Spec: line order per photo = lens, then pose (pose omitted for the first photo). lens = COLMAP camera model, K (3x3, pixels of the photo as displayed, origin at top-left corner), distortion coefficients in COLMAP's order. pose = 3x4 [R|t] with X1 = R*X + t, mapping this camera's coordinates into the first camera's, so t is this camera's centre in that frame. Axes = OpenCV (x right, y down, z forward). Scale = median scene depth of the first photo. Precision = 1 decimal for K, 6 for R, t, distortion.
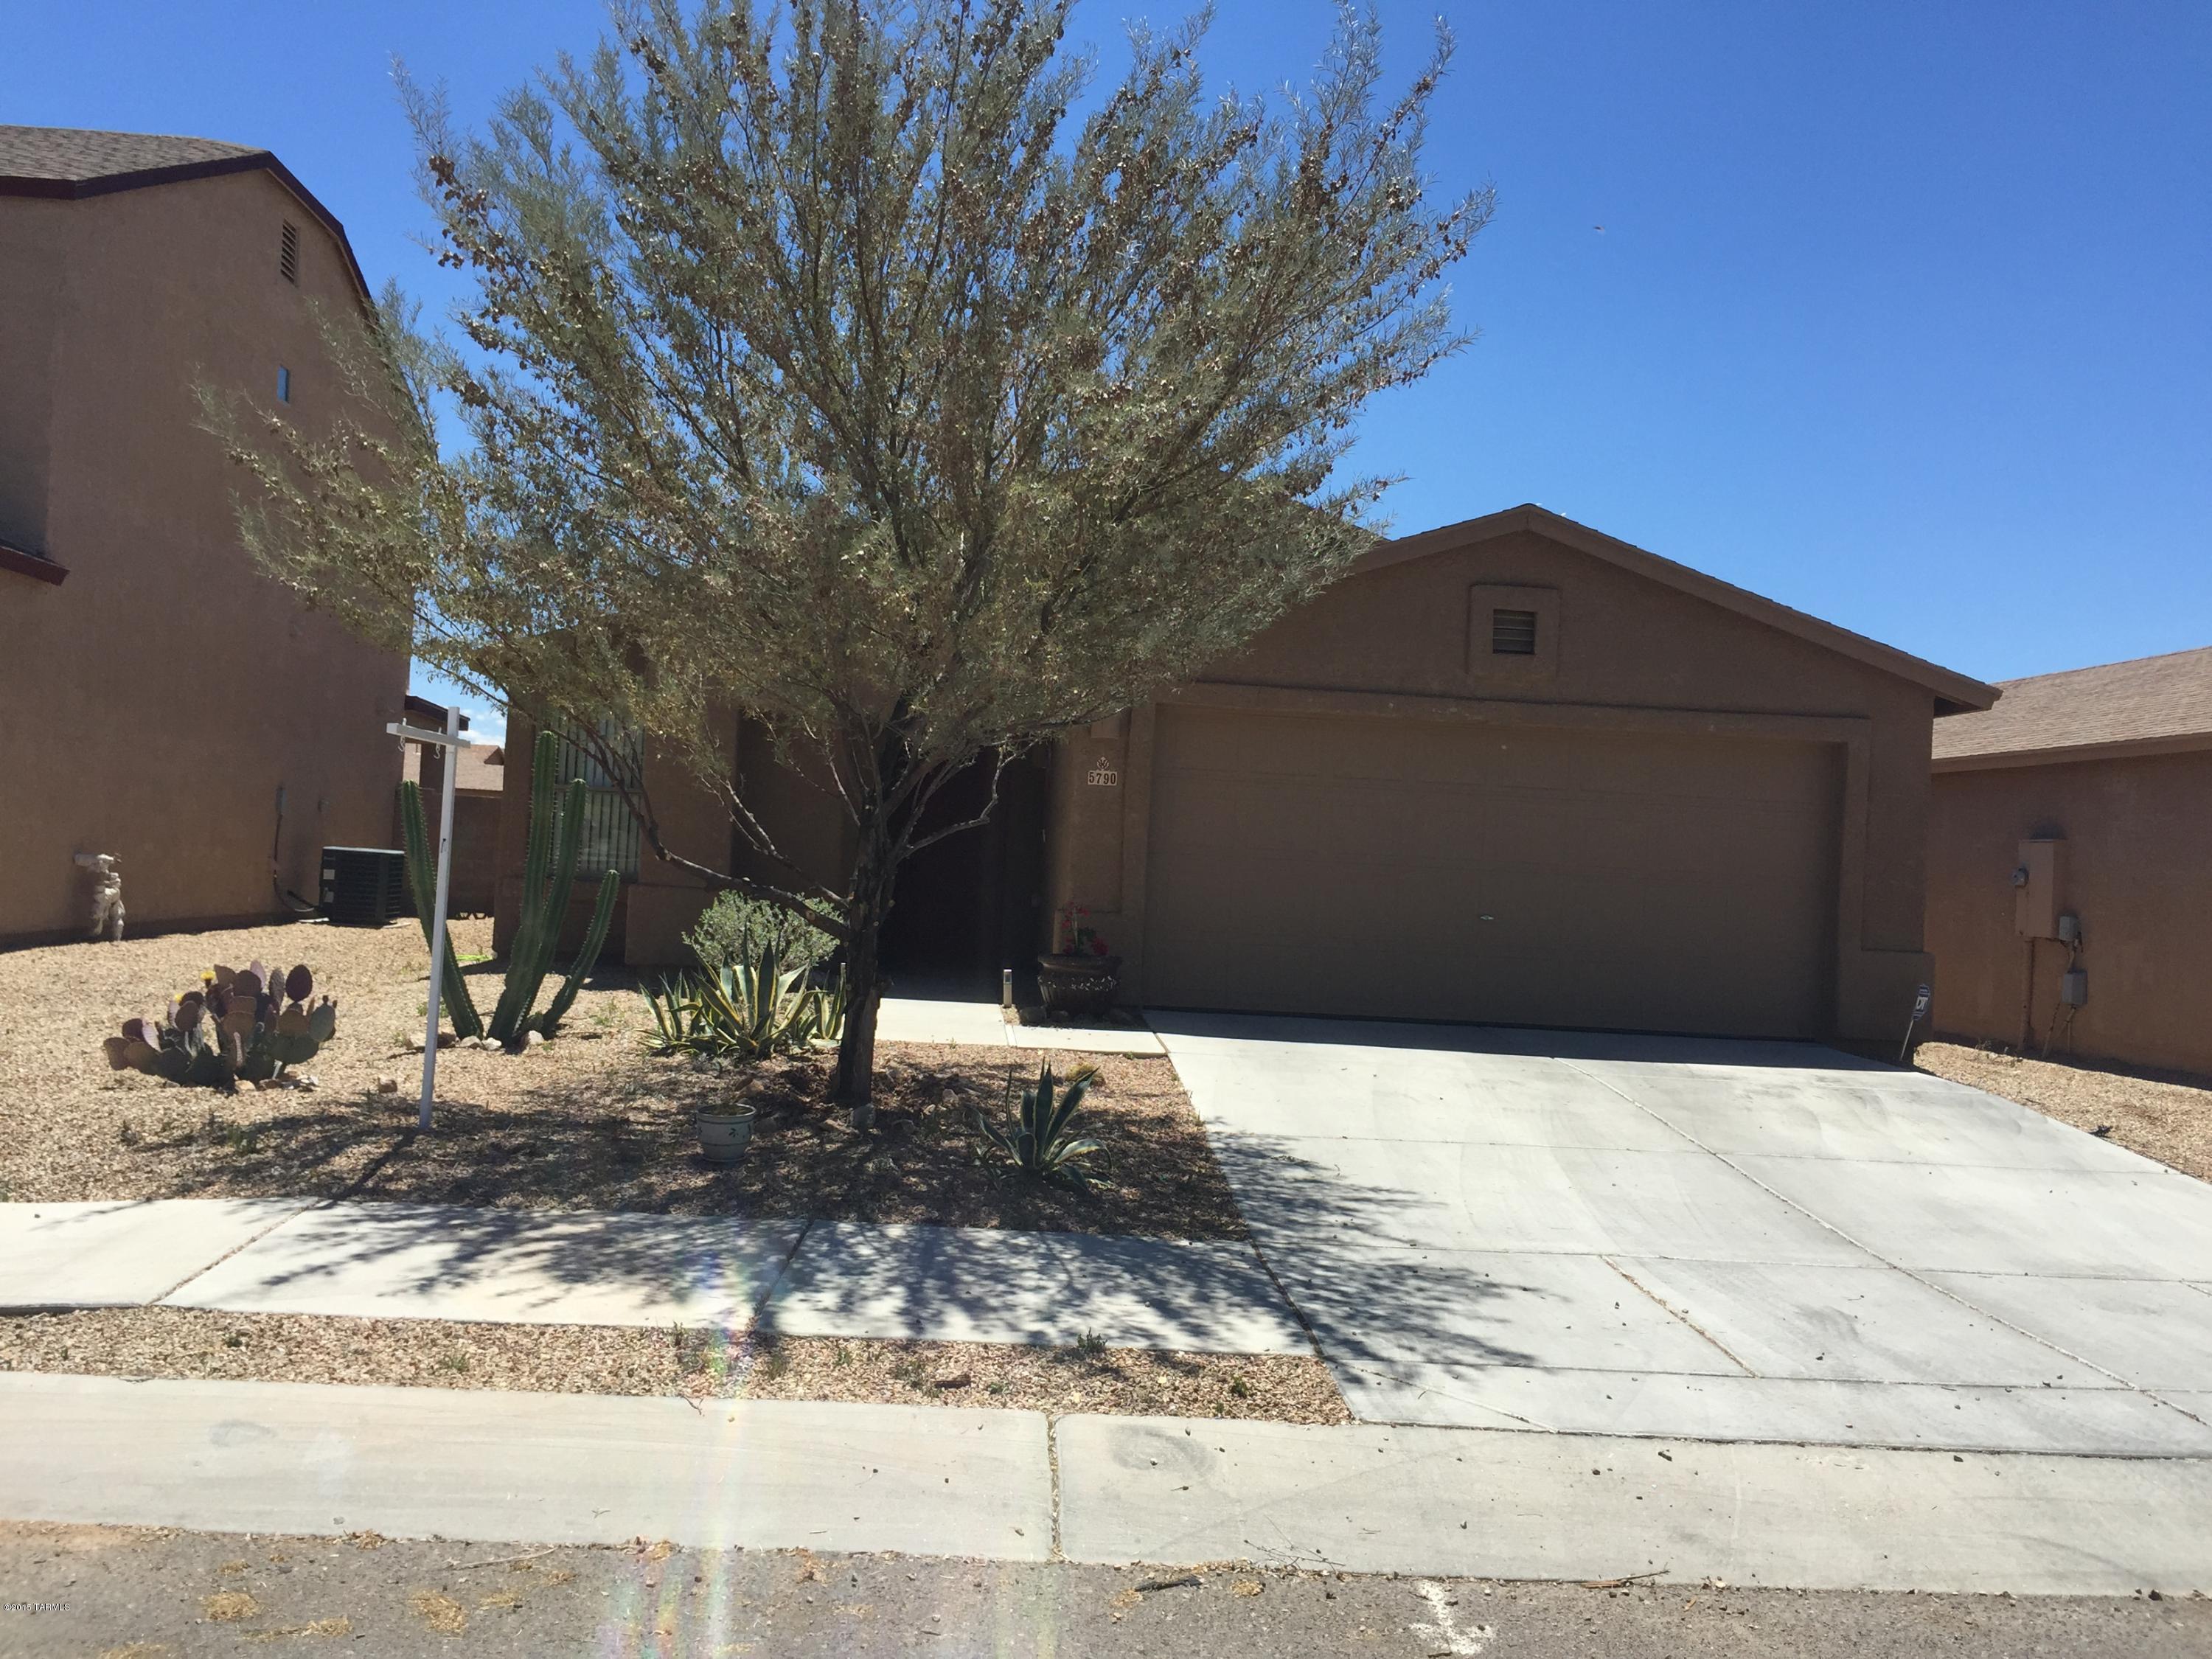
lens RADIAL K [[1903.3, 0, 1100.6], [0, 1903.3, 817.8], [0, 0, 1]] dist [0.095499, -0.134360]
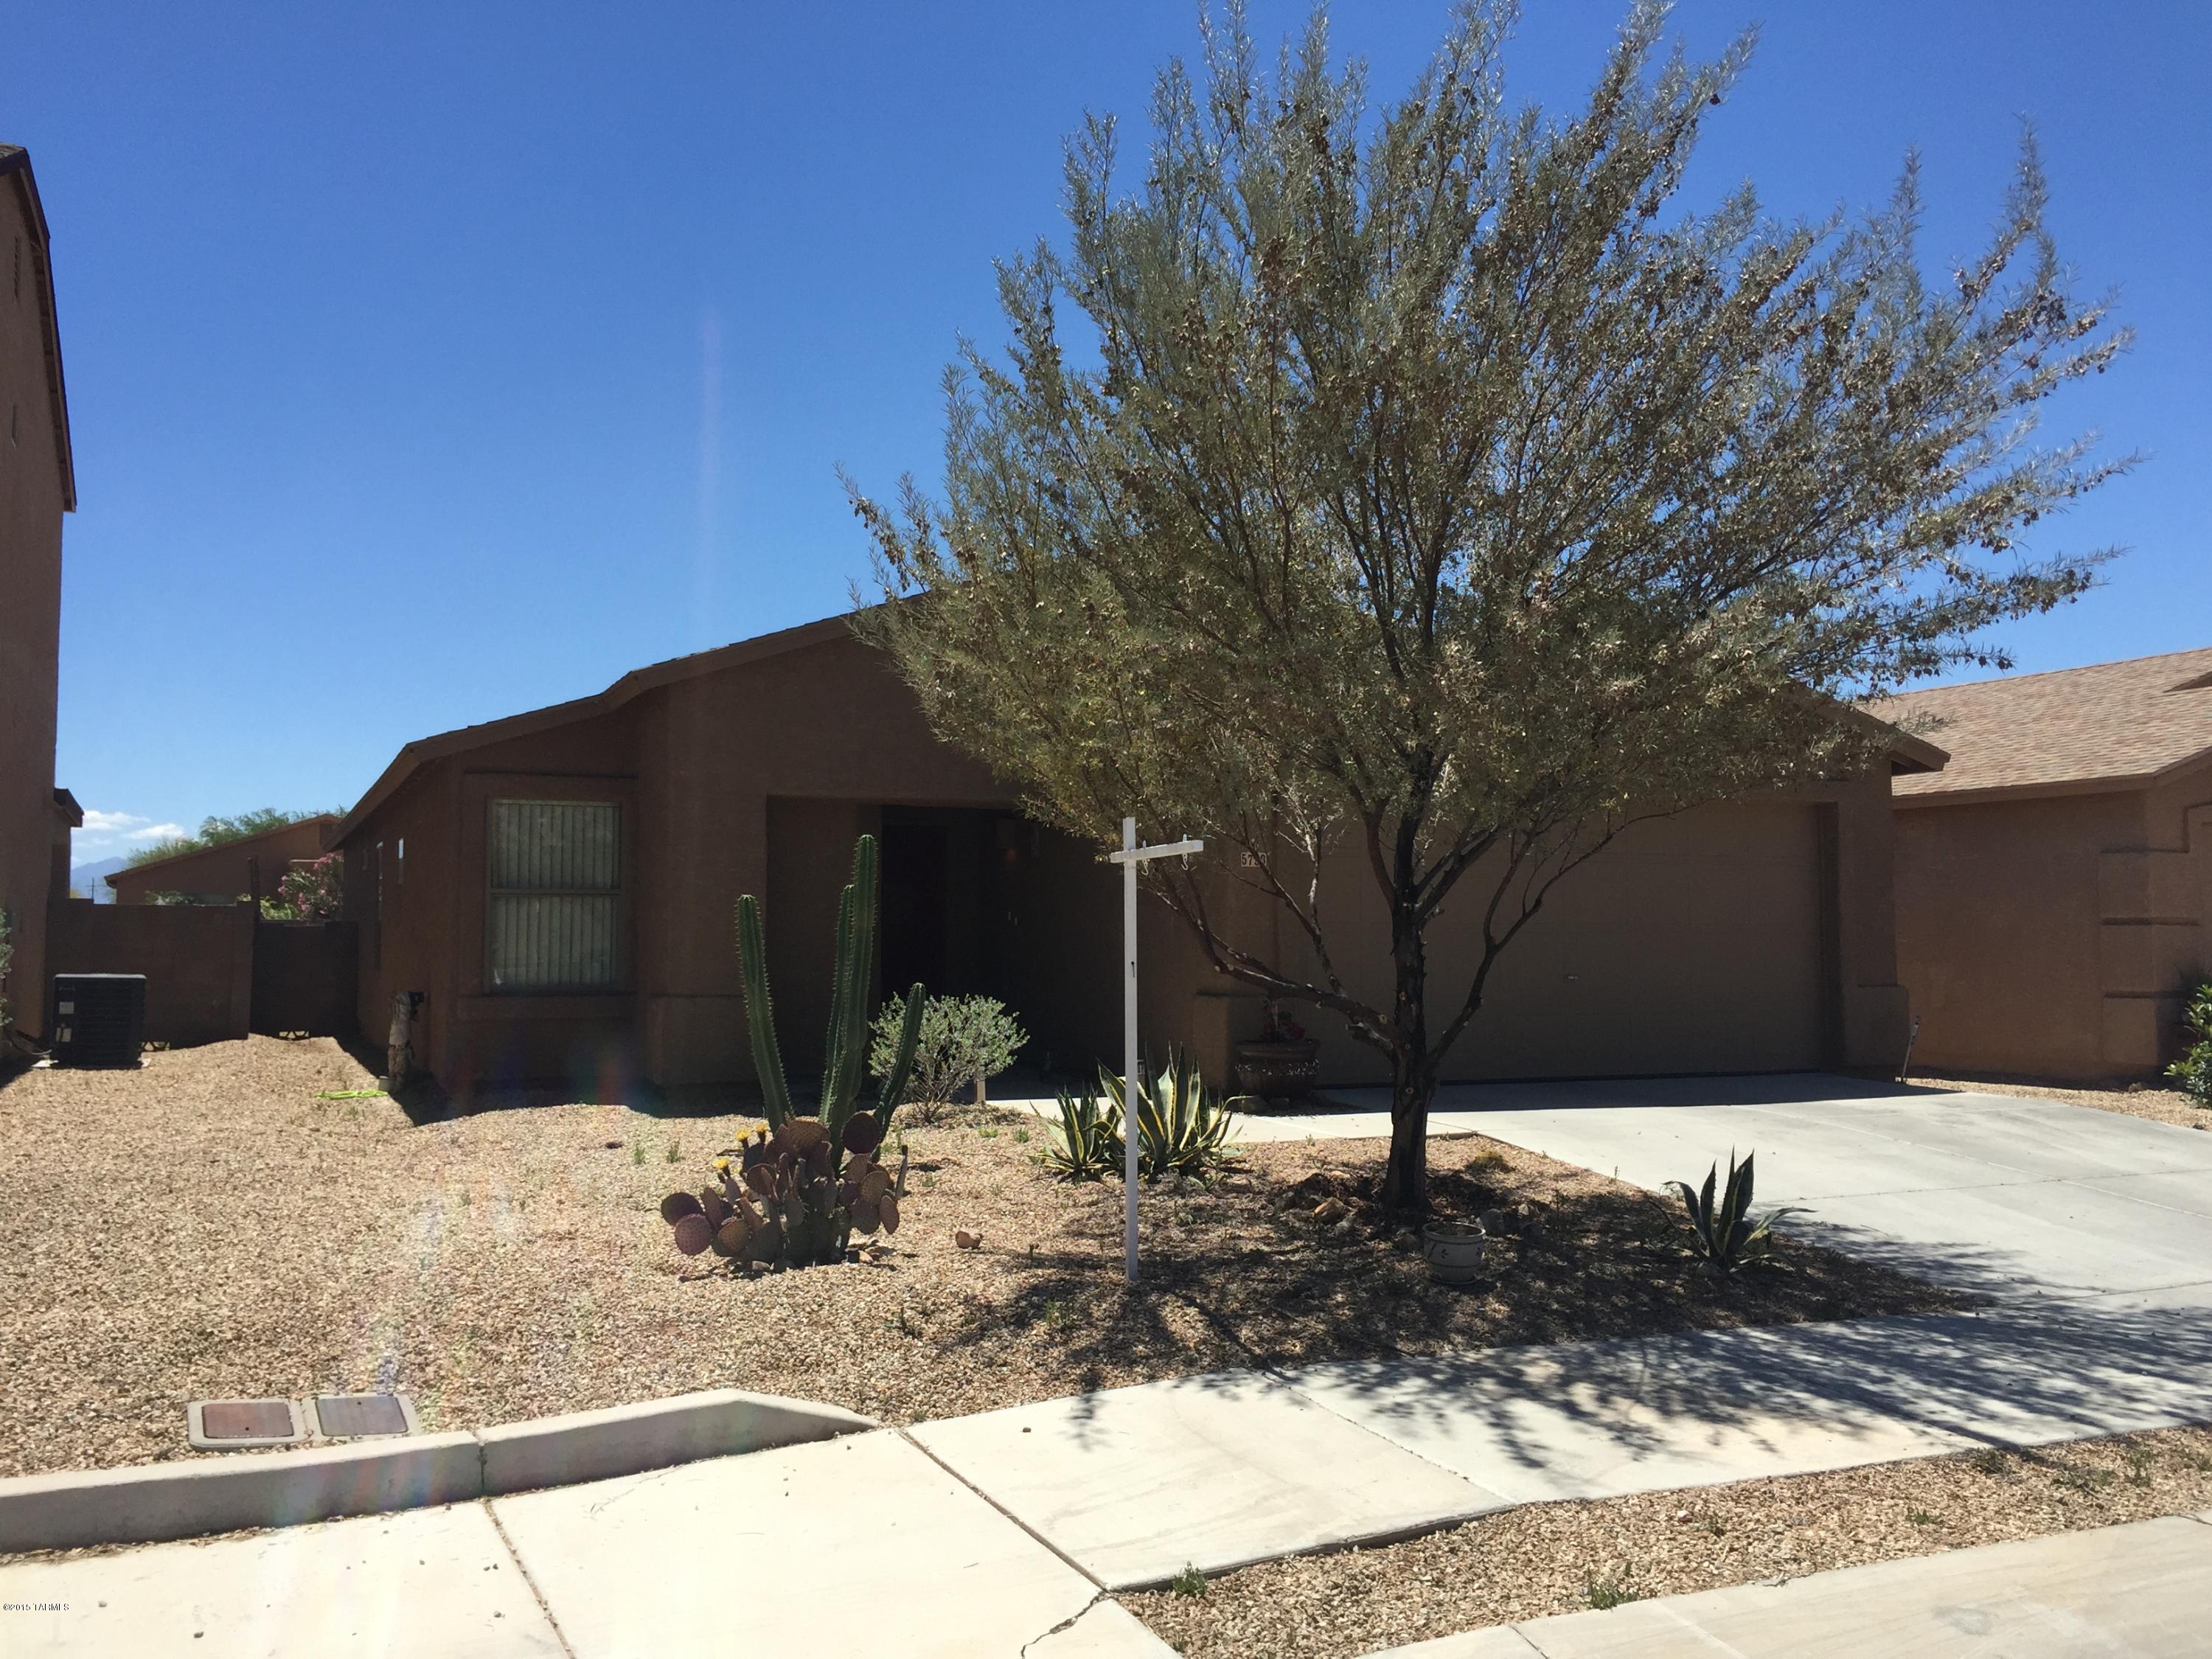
lens RADIAL K [[1915.9, 0, 1098.9], [0, 1915.9, 822.6], [0, 0, 1]] dist [0.093193, -0.140439]
pose [[0.938111, -0.032466, 0.344810, -0.932042], [0.041726, 0.998939, -0.019466, -0.053433], [-0.343813, 0.032648, 0.938471, 0.200918]]
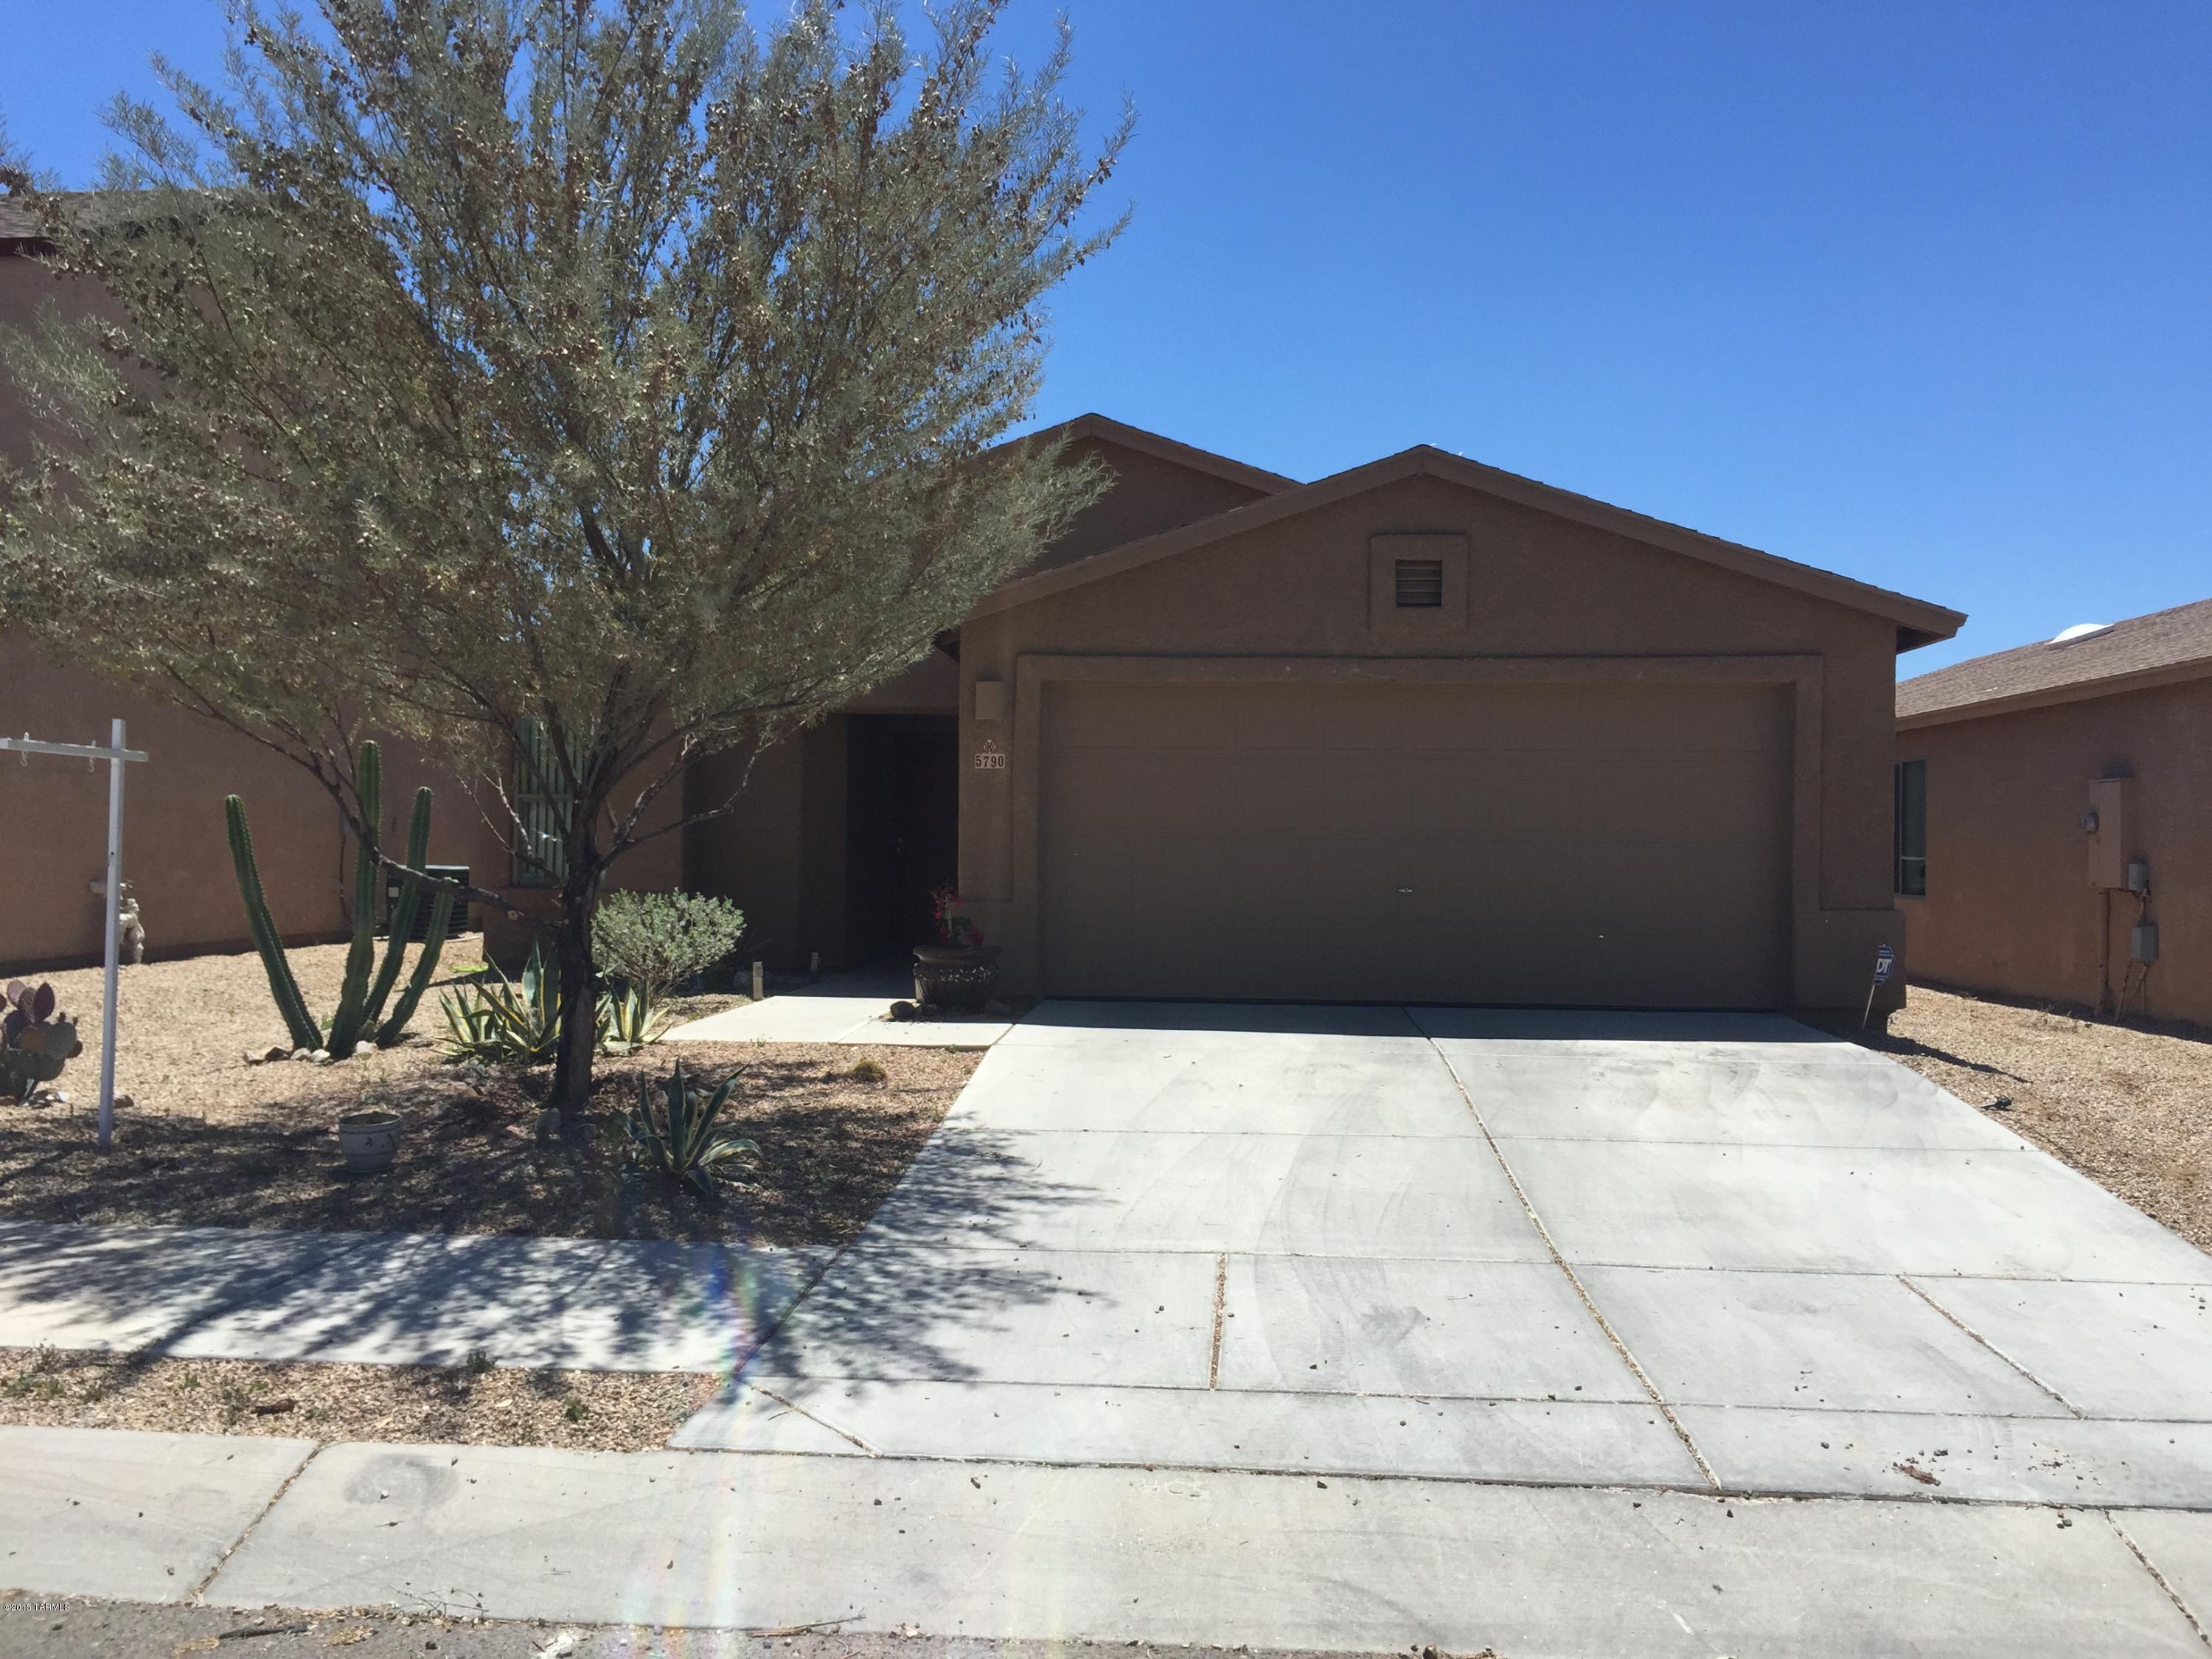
lens RADIAL K [[1915.9, 0, 1098.9], [0, 1915.9, 822.6], [0, 0, 1]] dist [0.093193, -0.140439]
pose [[0.988819, -0.044096, -0.142455, 0.427824], [0.044985, 0.998983, 0.003029, 0.021460], [0.142176, -0.009404, 0.989797, 0.107234]]
